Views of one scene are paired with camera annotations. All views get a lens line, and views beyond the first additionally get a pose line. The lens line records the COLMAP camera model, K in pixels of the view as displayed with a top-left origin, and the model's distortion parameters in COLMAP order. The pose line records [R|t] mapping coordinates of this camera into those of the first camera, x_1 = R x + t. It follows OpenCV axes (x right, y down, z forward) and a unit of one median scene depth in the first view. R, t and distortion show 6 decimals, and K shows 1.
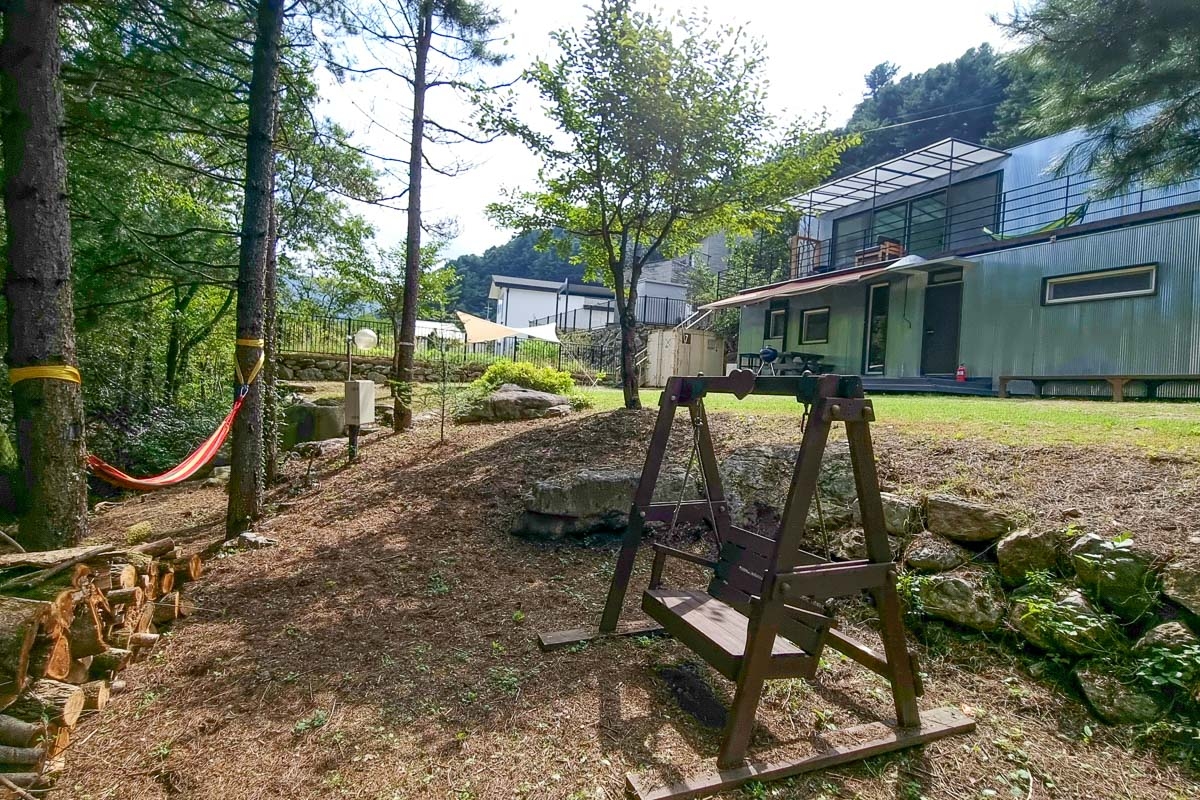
lens RADIAL K [[578.2, 0, 598.2], [0, 578.2, 396.8], [0, 0, 1]] dist [0.004933, -0.000805]
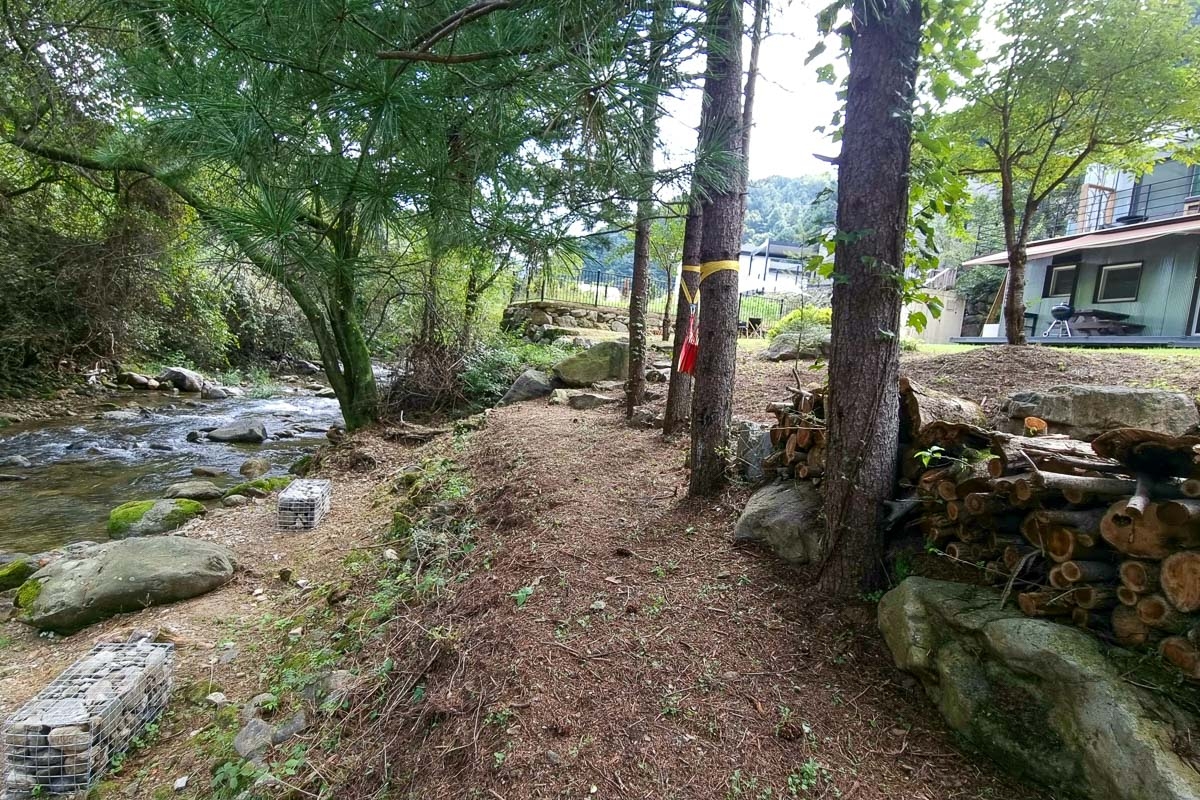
lens RADIAL K [[578.2, 0, 598.2], [0, 578.2, 396.8], [0, 0, 1]] dist [0.004933, -0.000805]
pose [[0.974290, 0.060493, -0.217025, -0.208352], [-0.048945, 0.997104, 0.058202, 0.042130], [0.219917, -0.046083, 0.974429, -0.076184]]
